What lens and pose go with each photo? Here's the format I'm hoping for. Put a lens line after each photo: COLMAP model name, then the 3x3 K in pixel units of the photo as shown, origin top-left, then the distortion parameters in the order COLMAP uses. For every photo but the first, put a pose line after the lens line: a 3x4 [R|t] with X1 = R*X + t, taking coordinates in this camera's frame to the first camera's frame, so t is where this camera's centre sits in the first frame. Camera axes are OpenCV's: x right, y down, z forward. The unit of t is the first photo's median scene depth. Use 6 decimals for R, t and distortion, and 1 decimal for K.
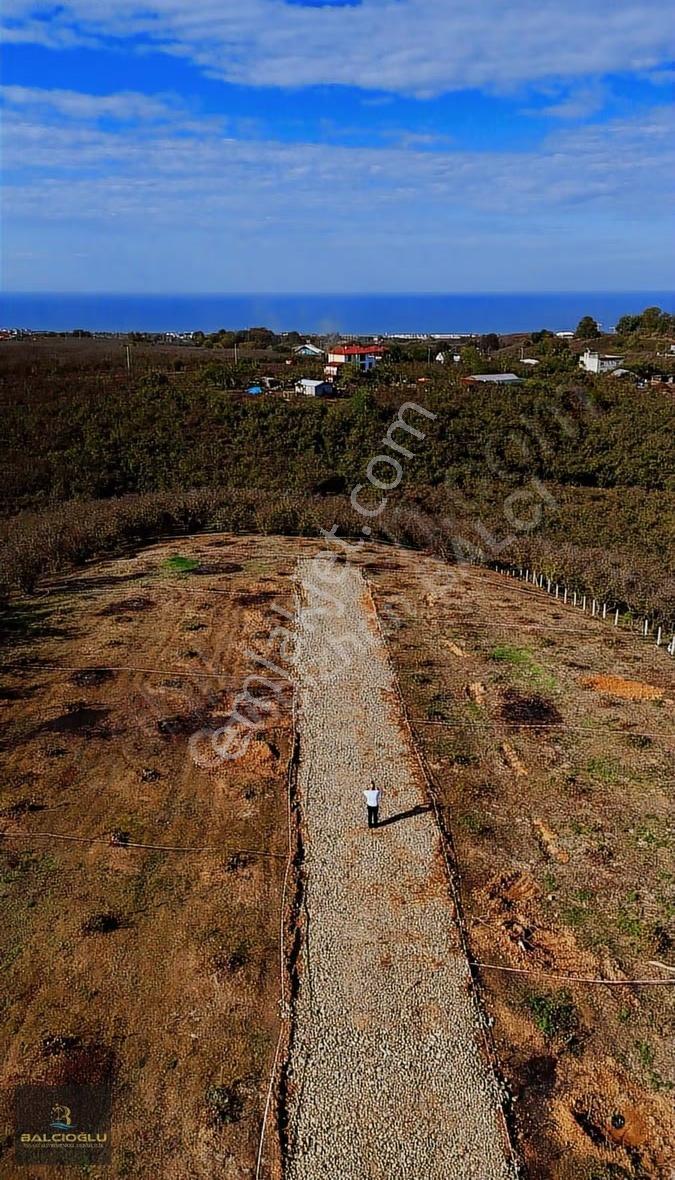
lens RADIAL K [[884.7, 0, 335.2], [0, 884.7, 583.8], [0, 0, 1]] dist [0.067775, -0.034172]
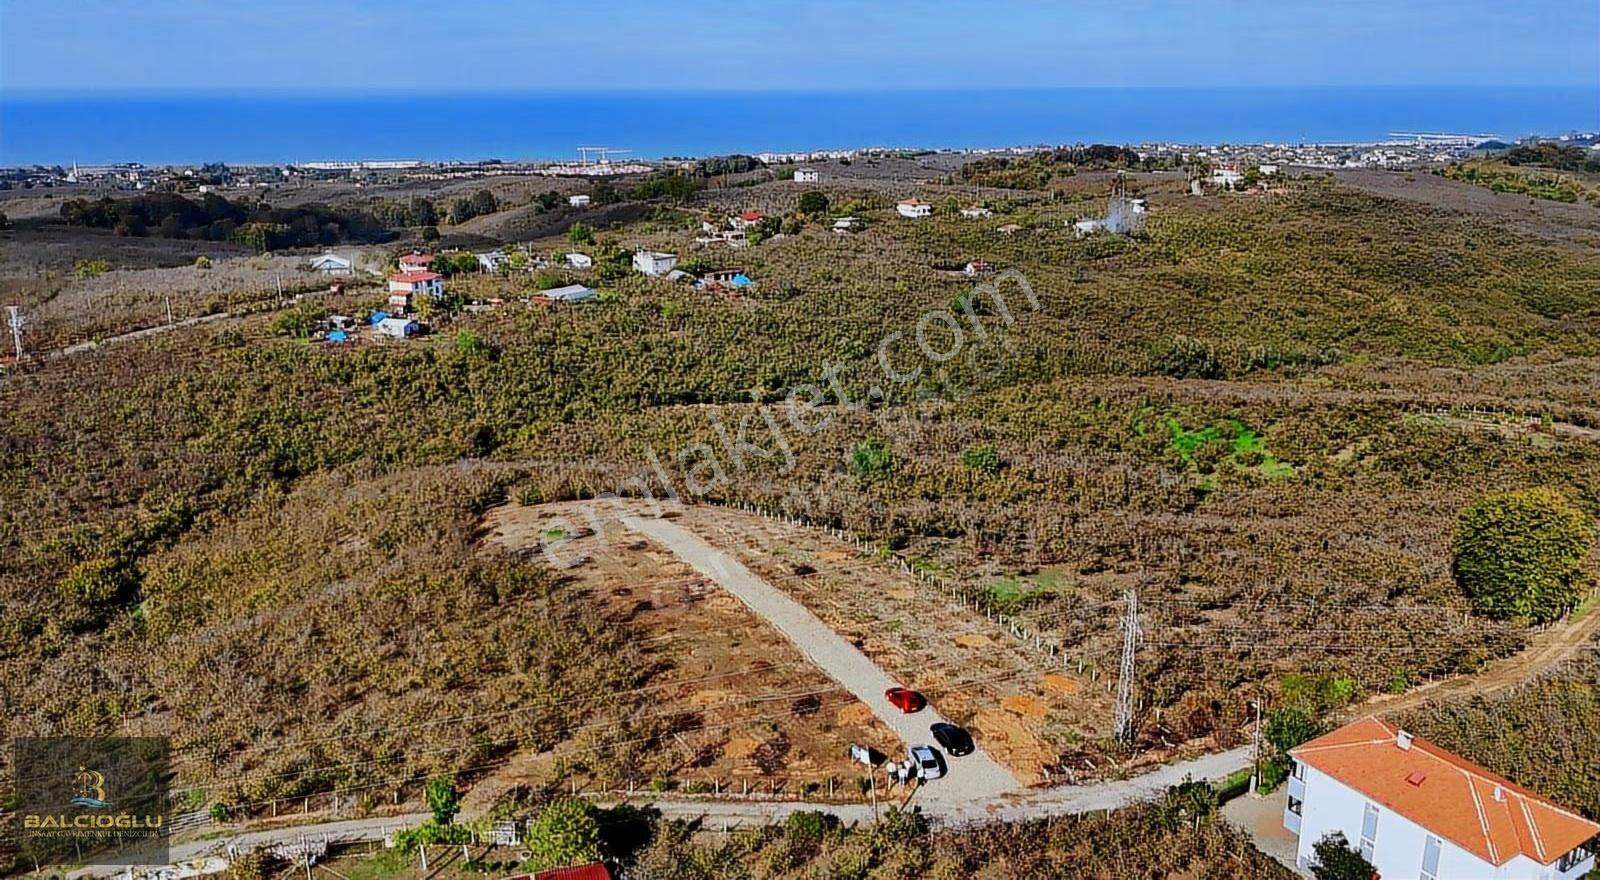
lens RADIAL K [[1178.1, 0, 802.3], [0, 1178.1, 443.1], [0, 0, 1]] dist [0.081545, -0.081267]
pose [[0.893892, -0.130644, 0.428822, -0.469214], [0.141201, 0.989954, 0.007260, -0.096344], [-0.425463, 0.054061, 0.903360, -0.816995]]
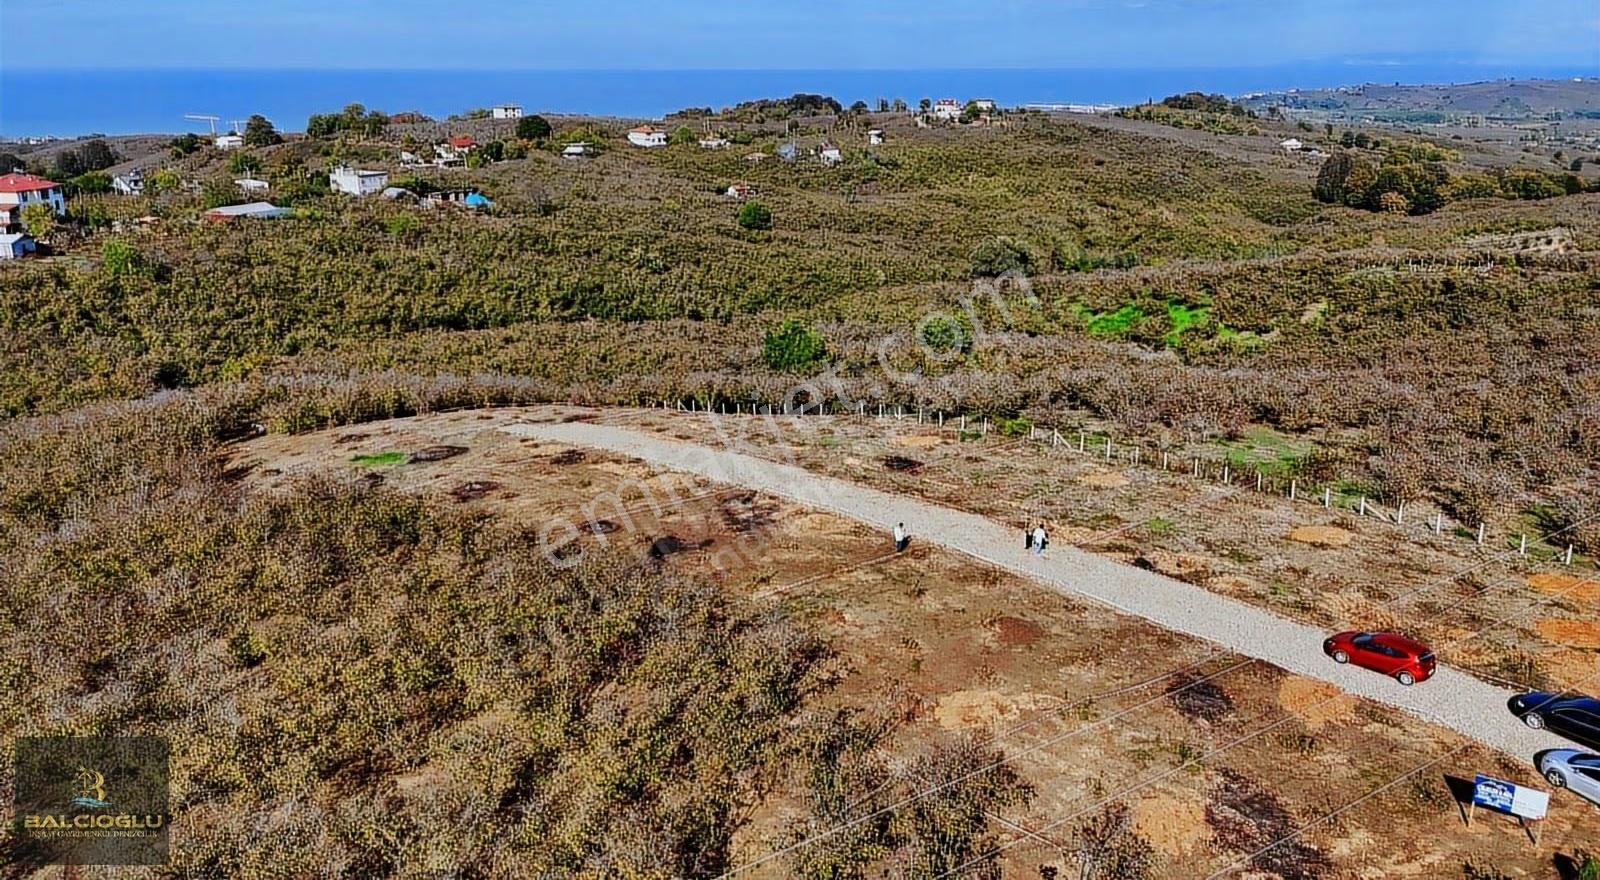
lens RADIAL K [[1178.1, 0, 796.3], [0, 1178.1, 441.3], [0, 0, 1]] dist [0.081545, -0.081267]
pose [[0.740973, -0.204893, 0.639513, -0.438525], [0.213497, 0.974783, 0.064941, -0.019665], [-0.636693, 0.088415, 0.766032, -0.136239]]
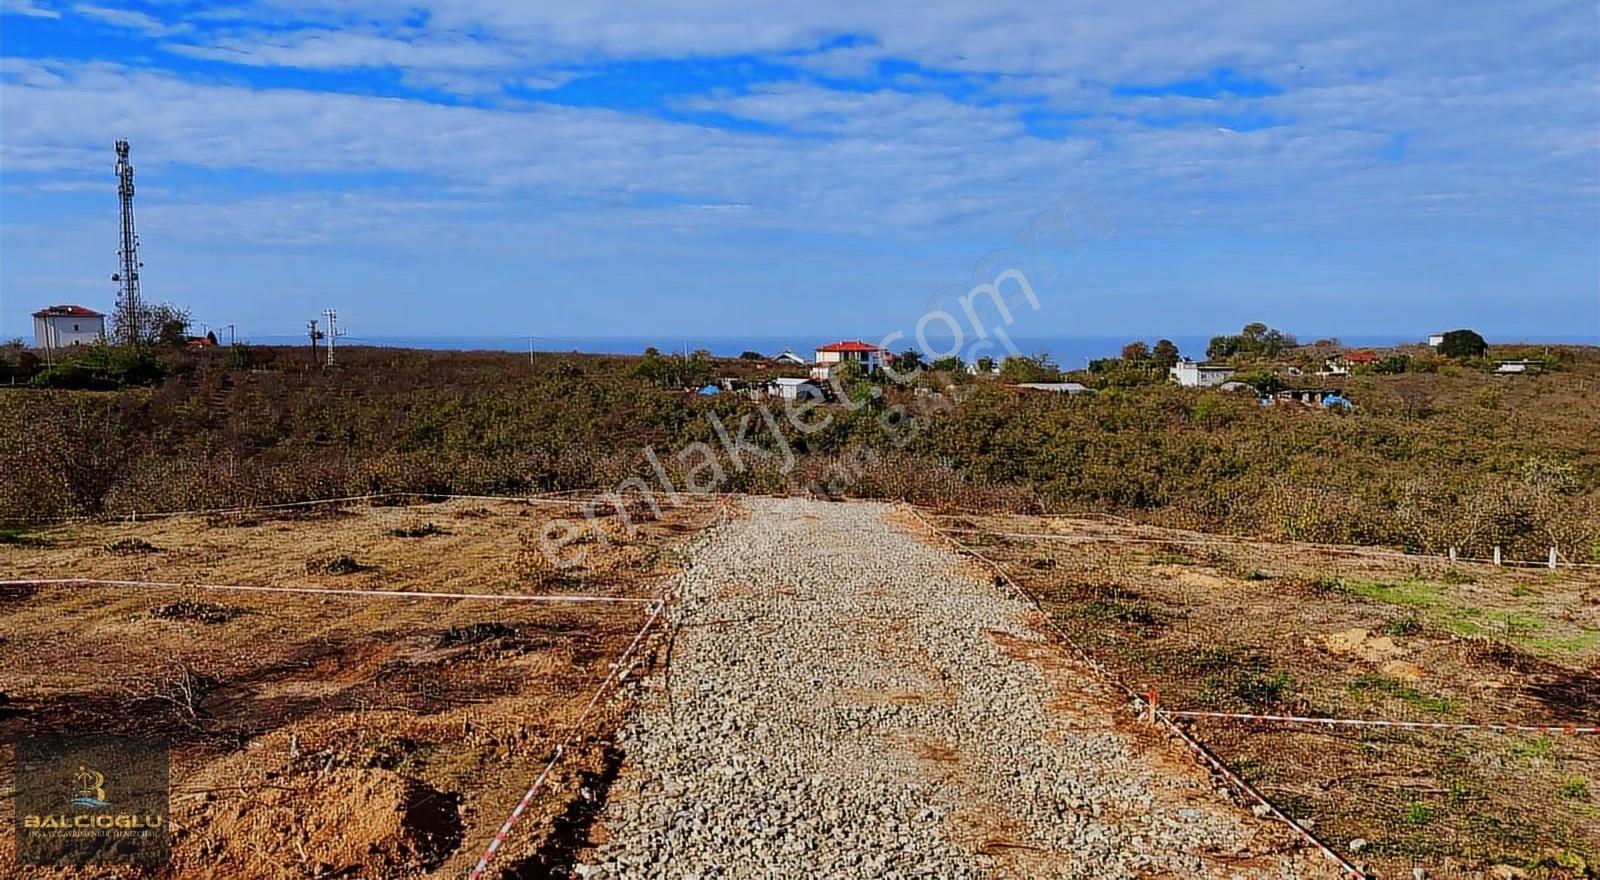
lens RADIAL K [[1178.1, 0, 799.6], [0, 1178.1, 434.7], [0, 0, 1]] dist [0.081545, -0.081267]
pose [[0.999728, 0.005671, -0.022609, 0.001340], [-0.010738, 0.972949, -0.230768, 0.058765], [0.020689, 0.230949, 0.972746, 0.267624]]
